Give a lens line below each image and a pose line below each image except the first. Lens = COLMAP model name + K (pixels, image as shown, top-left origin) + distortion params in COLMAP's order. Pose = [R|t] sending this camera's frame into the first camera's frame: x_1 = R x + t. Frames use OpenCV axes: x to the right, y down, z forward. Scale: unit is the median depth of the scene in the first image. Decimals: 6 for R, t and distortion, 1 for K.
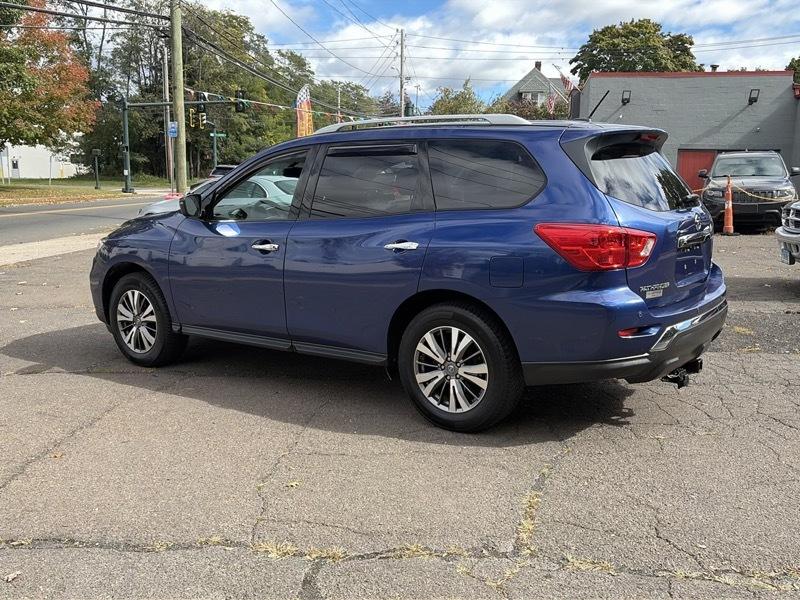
lens RADIAL K [[774.6, 0, 401.0], [0, 774.6, 305.8], [0, 0, 1]] dist [0.021846, 0.000000]
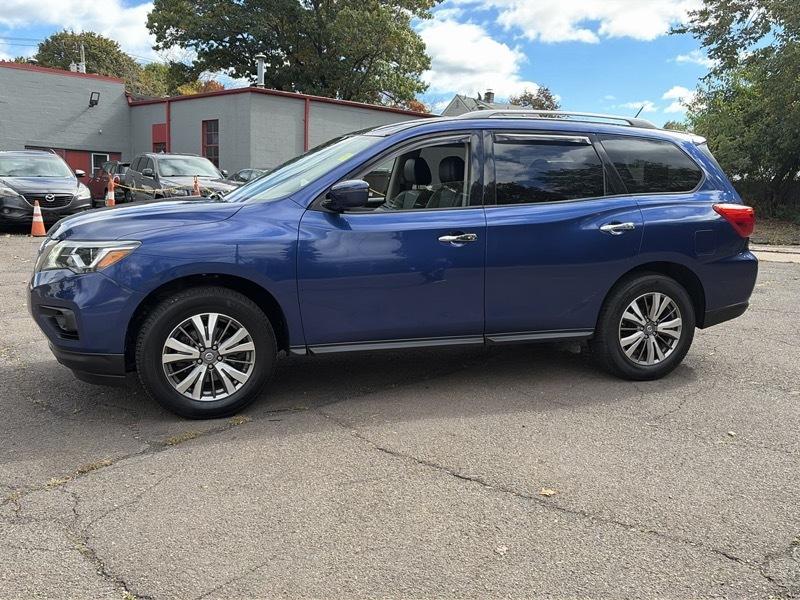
lens RADIAL K [[774.6, 0, 391.9], [0, 774.6, 302.7], [0, 0, 1]] dist [0.021846, 0.000000]
pose [[0.565136, -0.106526, 0.818091, -0.820510], [0.112736, 0.992298, 0.051331, -0.046457], [-0.817259, 0.063220, 0.572793, 0.456384]]
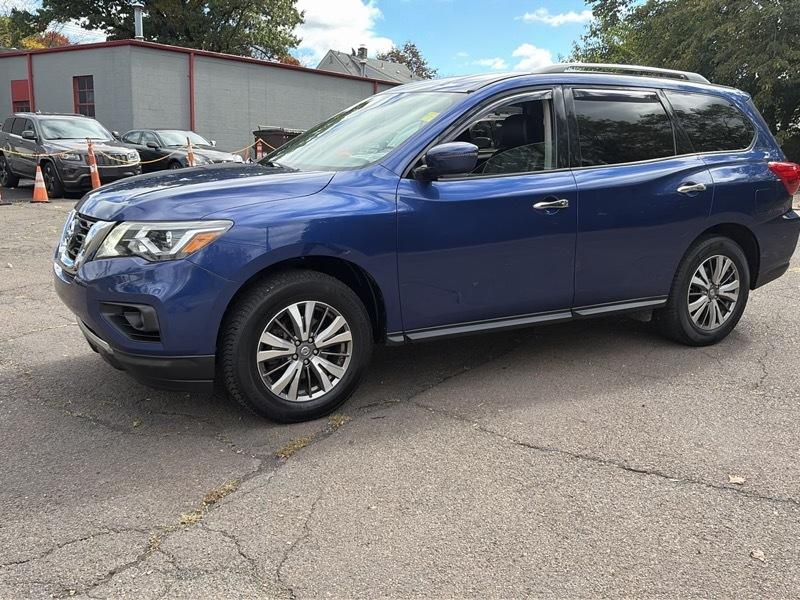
lens RADIAL K [[774.6, 0, 379.3], [0, 774.6, 308.6], [0, 0, 1]] dist [0.021846, 0.000000]
pose [[0.412779, -0.178715, 0.893126, -0.858423], [0.141427, 0.981245, 0.130984, -0.085083], [-0.899784, 0.072245, 0.430313, 0.682542]]
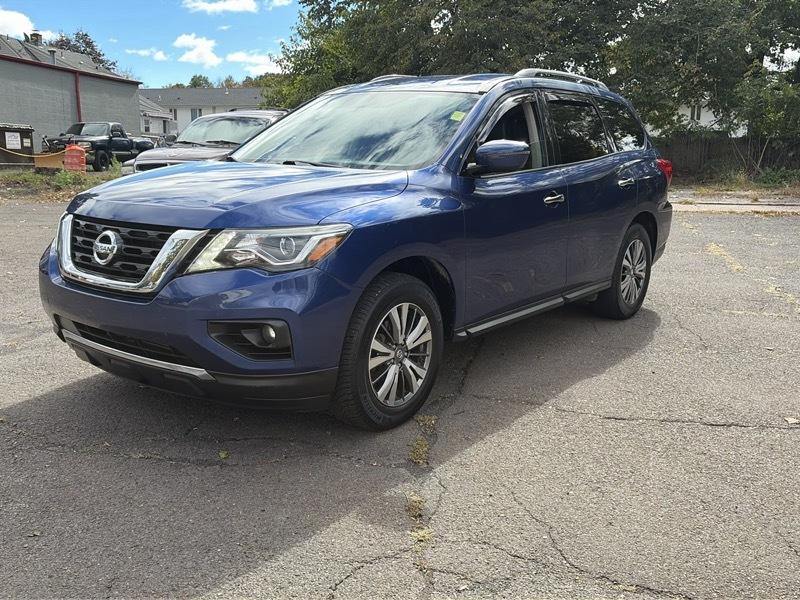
lens RADIAL K [[774.6, 0, 399.5], [0, 774.6, 306.4], [0, 0, 1]] dist [0.021846, 0.000000]
pose [[0.017325, -0.196428, 0.980365, -0.922969], [0.155892, 0.969052, 0.191406, -0.131260], [-0.987622, 0.149515, 0.047410, 0.968333]]
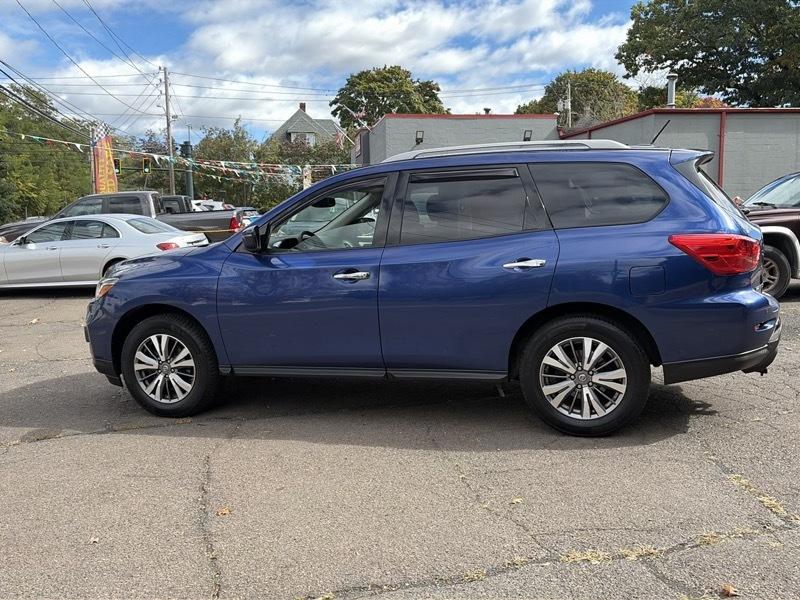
lens RADIAL K [[774.6, 0, 407.6], [0, 774.6, 299.9], [0, 0, 1]] dist [0.021846, 0.000000]
pose [[0.948990, -0.061315, 0.309288, -0.346635], [0.078756, 0.995913, -0.044212, 0.002769], [-0.305313, 0.066315, 0.949940, 0.044153]]
